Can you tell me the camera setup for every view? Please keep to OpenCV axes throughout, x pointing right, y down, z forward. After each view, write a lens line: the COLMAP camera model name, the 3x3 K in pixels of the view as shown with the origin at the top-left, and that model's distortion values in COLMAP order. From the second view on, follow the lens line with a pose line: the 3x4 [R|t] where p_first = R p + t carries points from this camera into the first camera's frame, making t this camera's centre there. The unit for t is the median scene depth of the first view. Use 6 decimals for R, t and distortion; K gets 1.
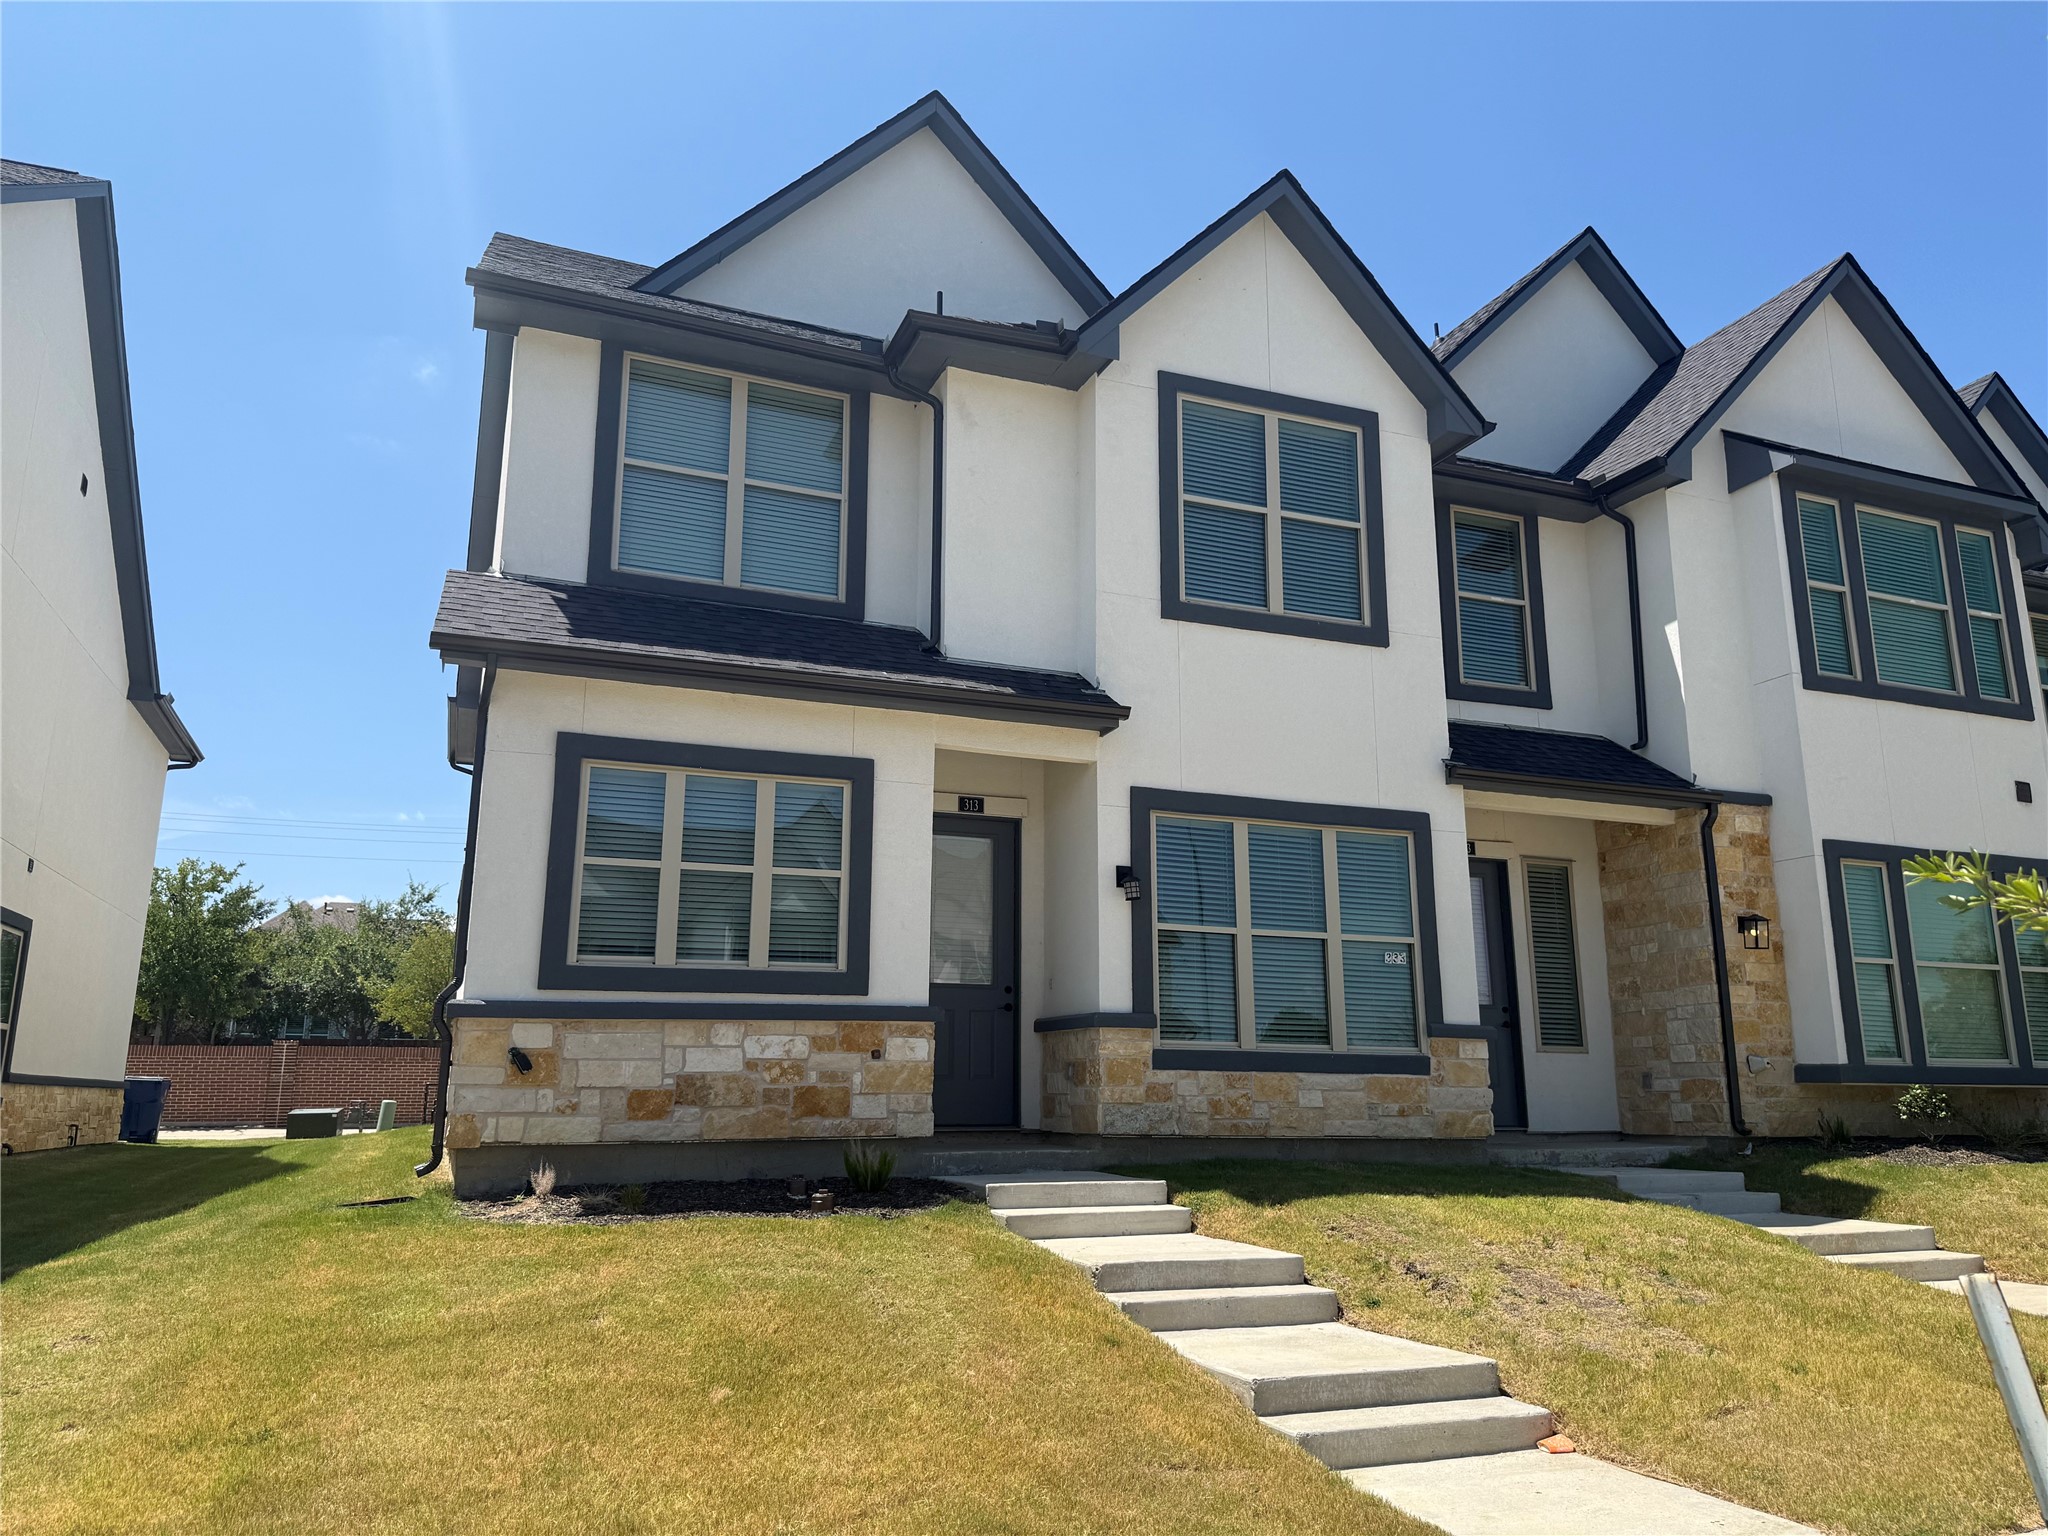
lens RADIAL K [[1424.7, 0, 1024.0], [0, 1424.7, 768.0], [0, 0, 1]] dist [0.106426, -0.142188]
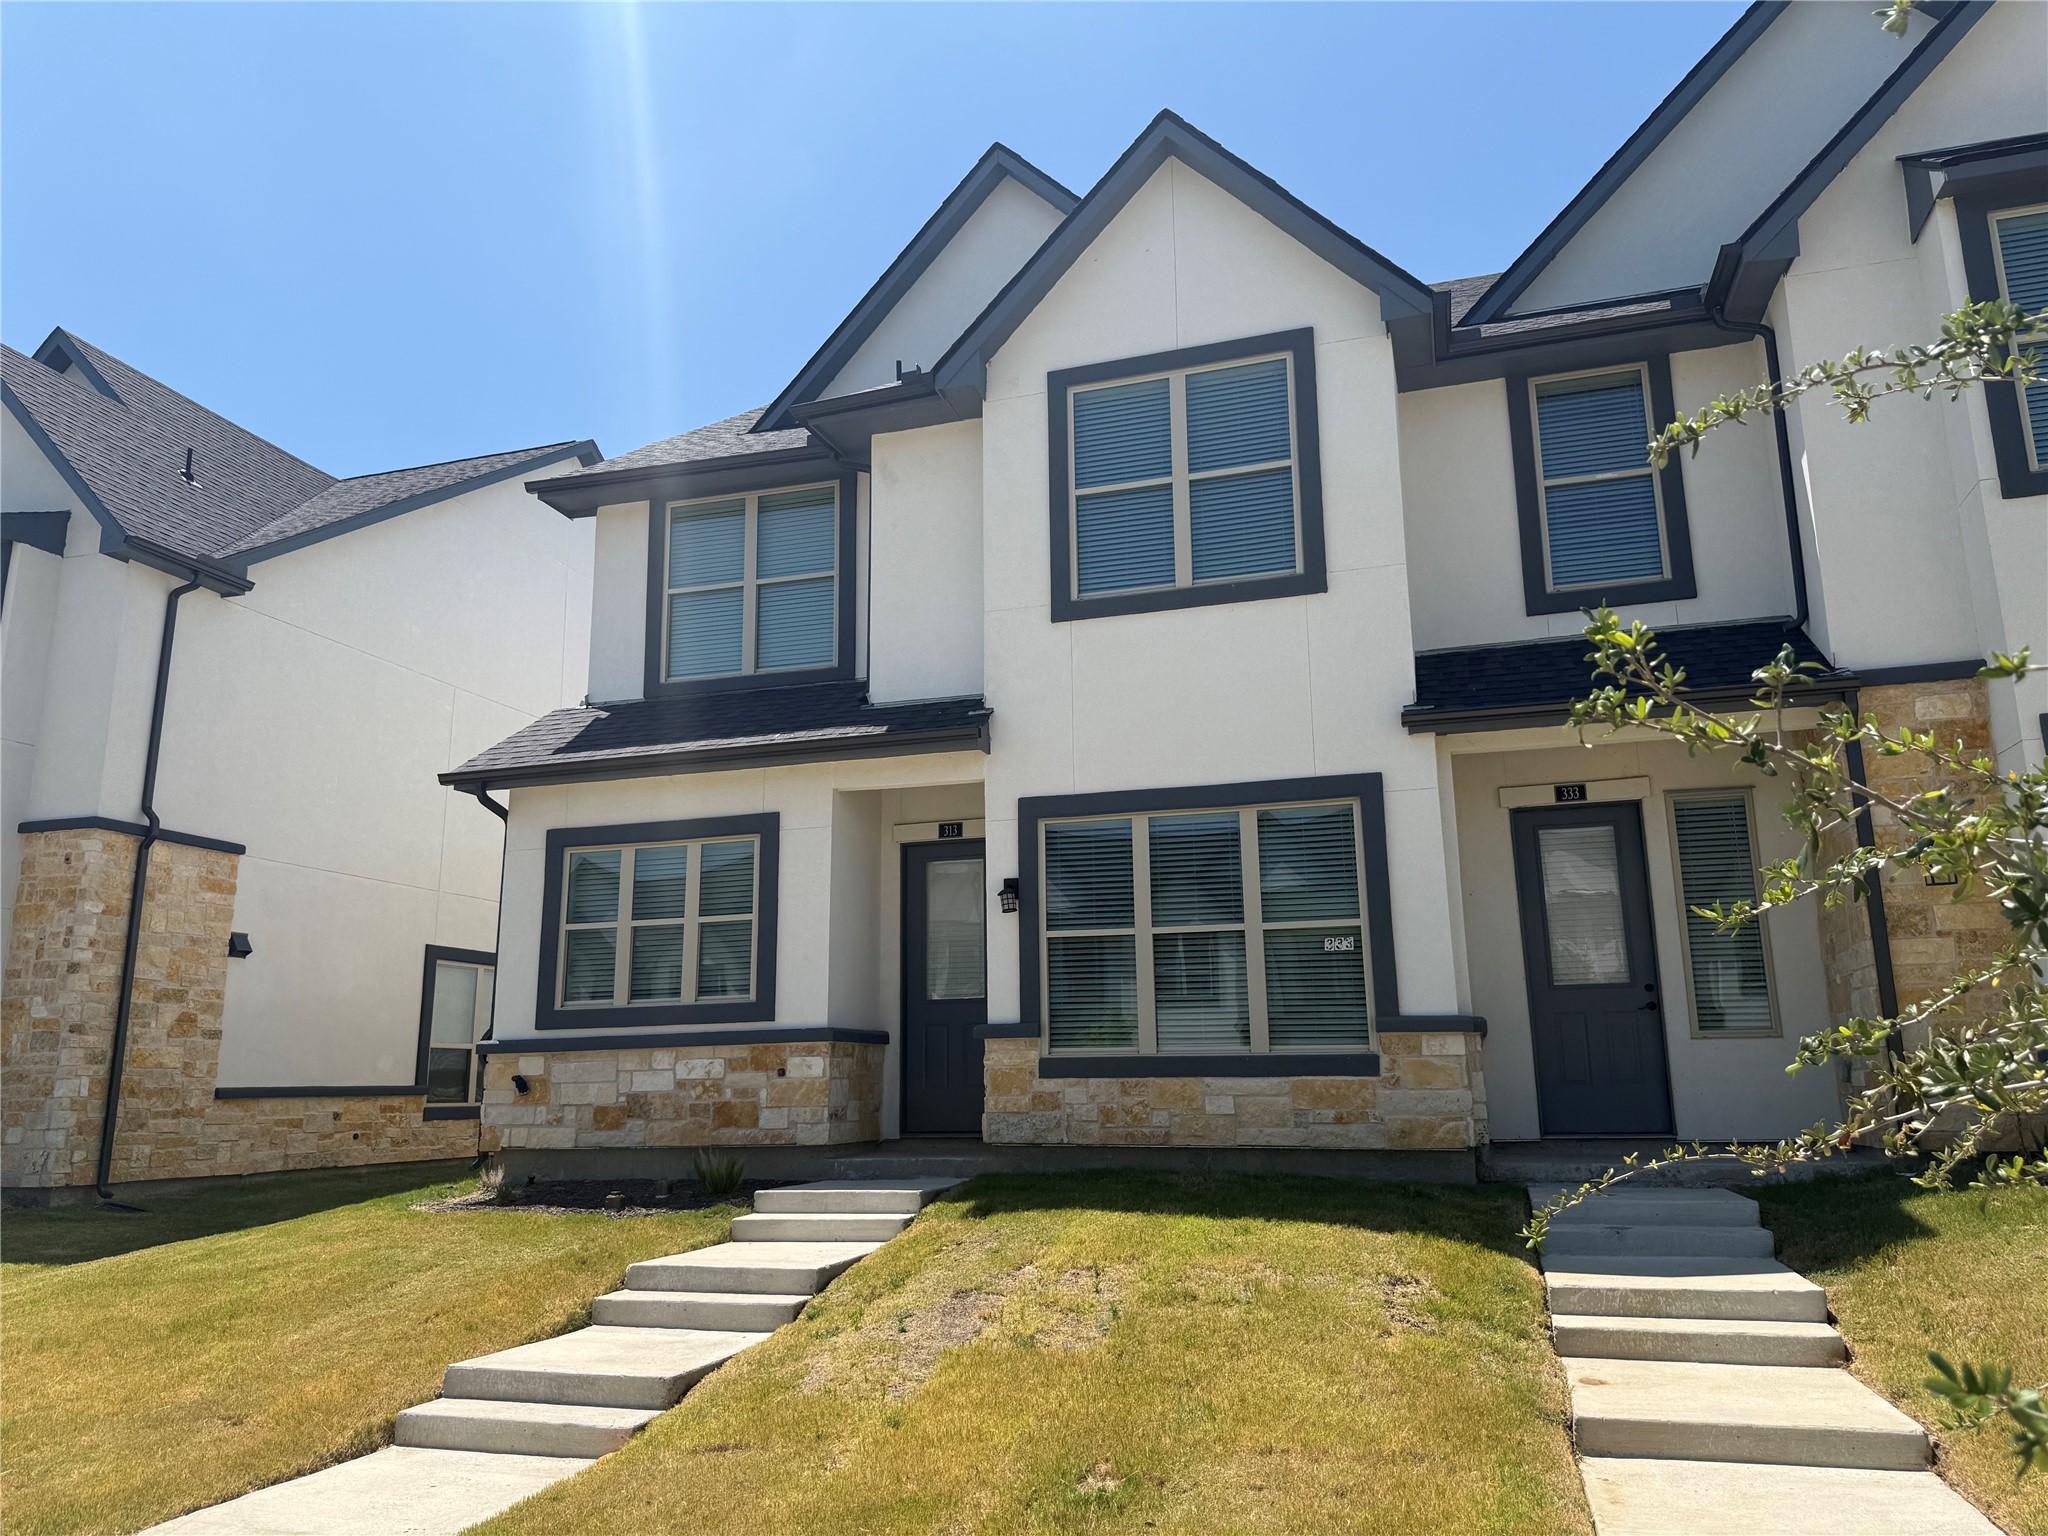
lens RADIAL K [[1424.7, 0, 1024.0], [0, 1424.7, 768.0], [0, 0, 1]] dist [0.106426, -0.142188]
pose [[0.781185, -0.147505, -0.606623, 0.702549], [0.154400, 0.987149, -0.041203, 0.034354], [0.604905, -0.061476, 0.793921, 0.204162]]
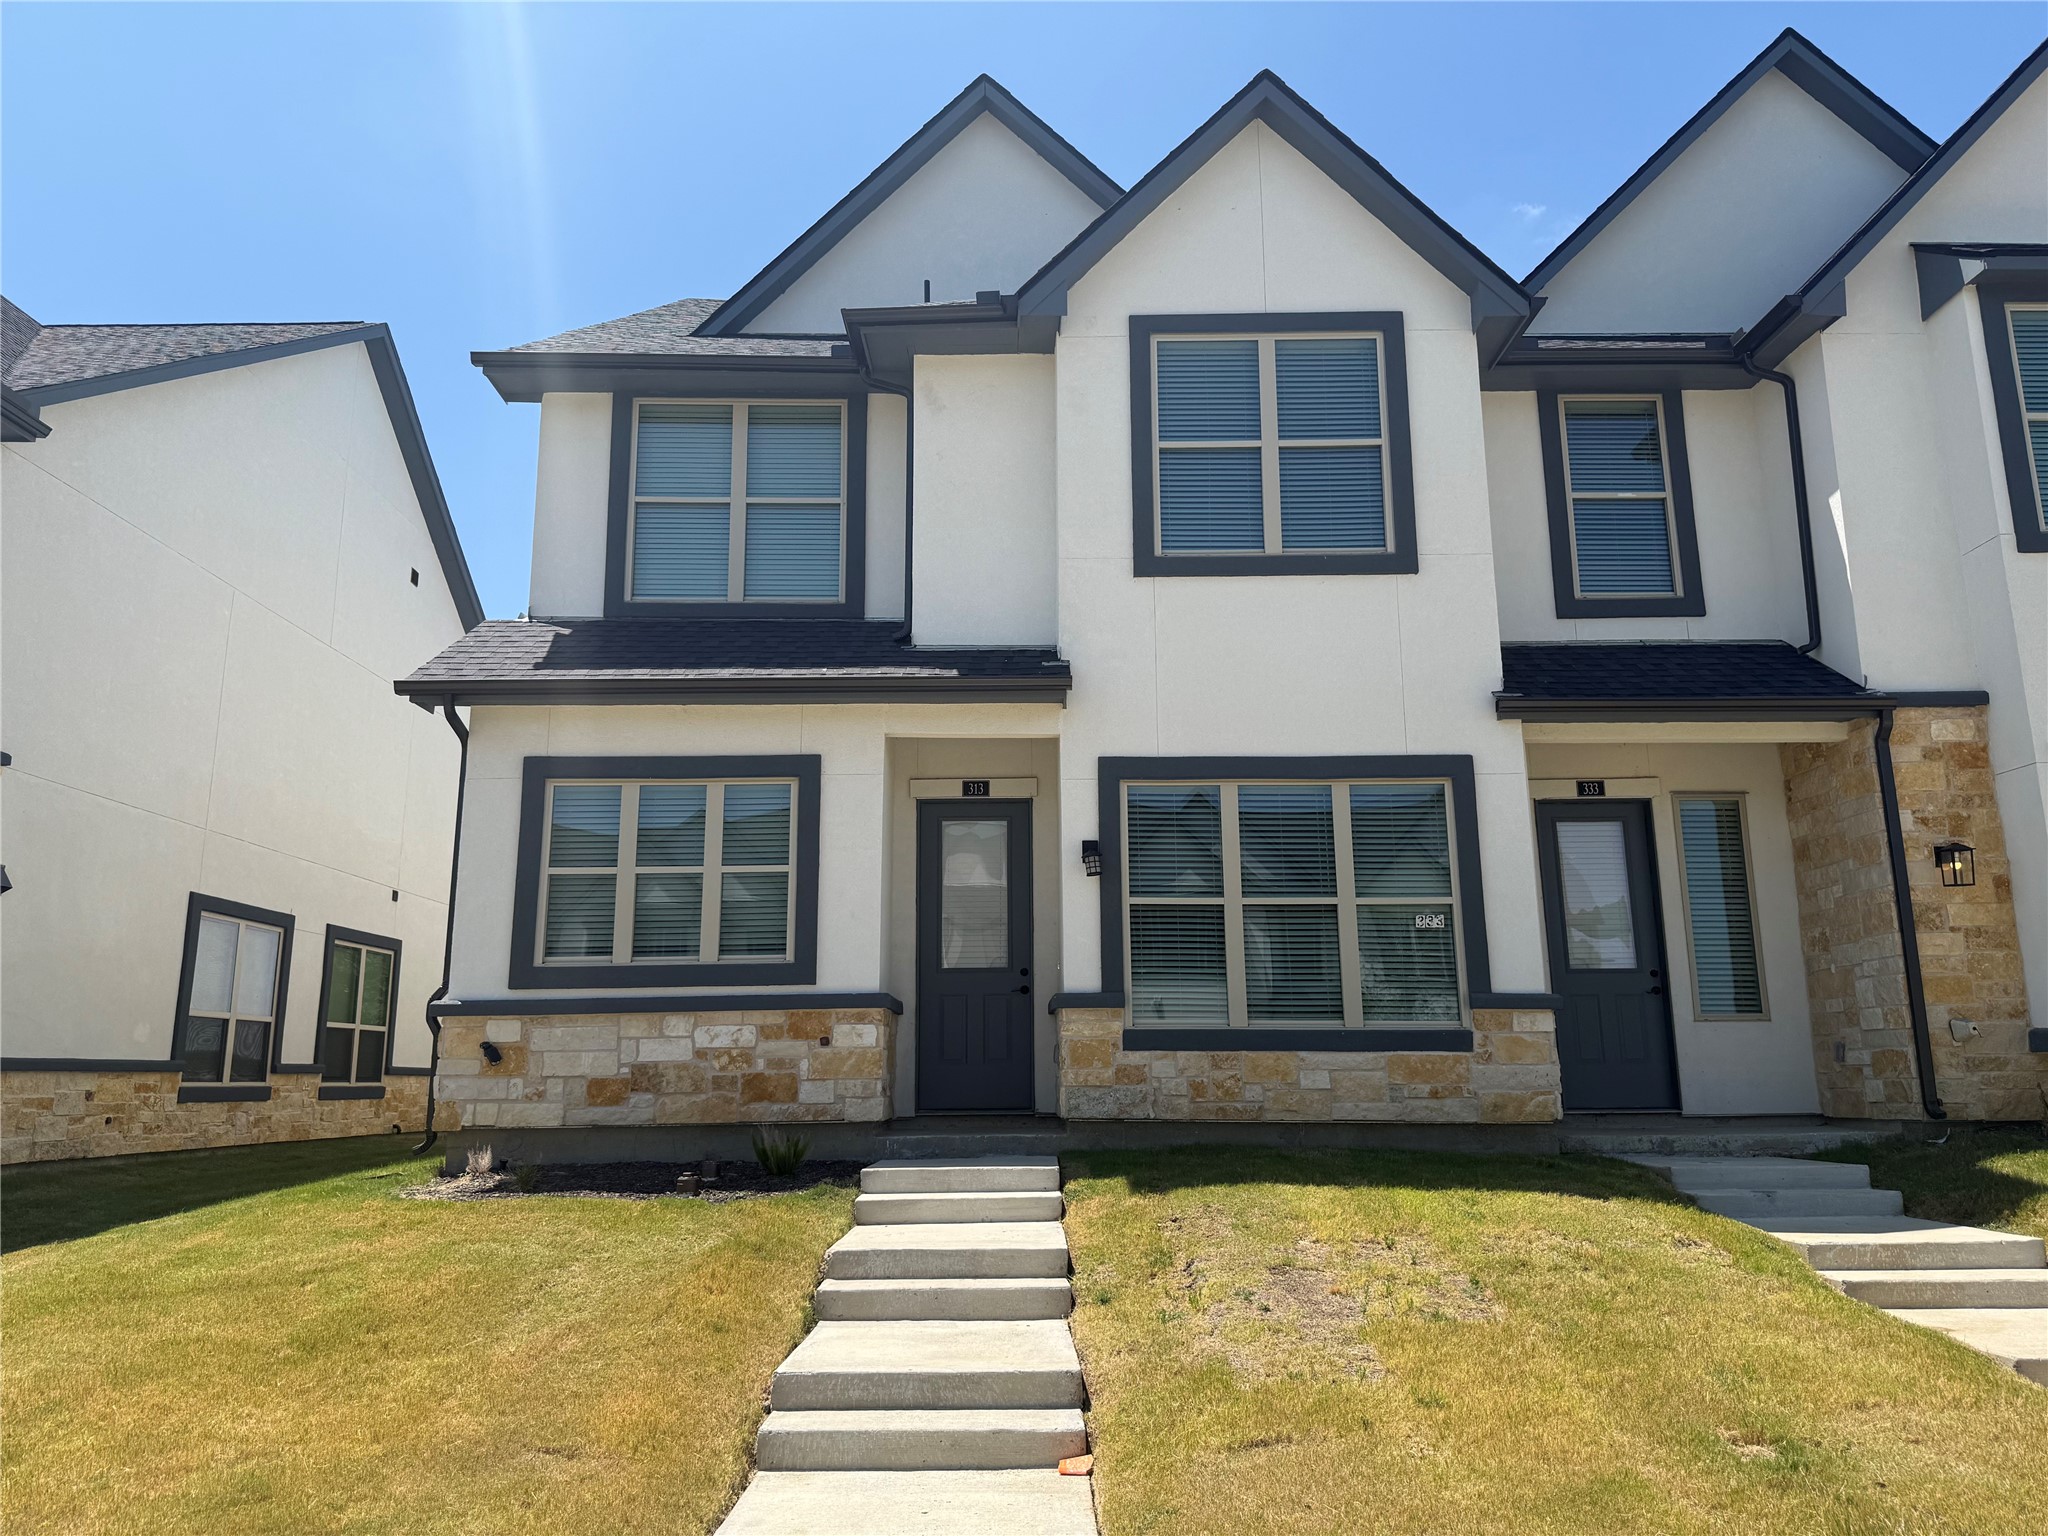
lens RADIAL K [[1424.7, 0, 1024.0], [0, 1424.7, 768.0], [0, 0, 1]] dist [0.106426, -0.142188]
pose [[0.930395, -0.085936, -0.356342, 0.374294], [0.090873, 0.995858, -0.002899, 0.018691], [0.355115, -0.029685, 0.934351, 0.086634]]
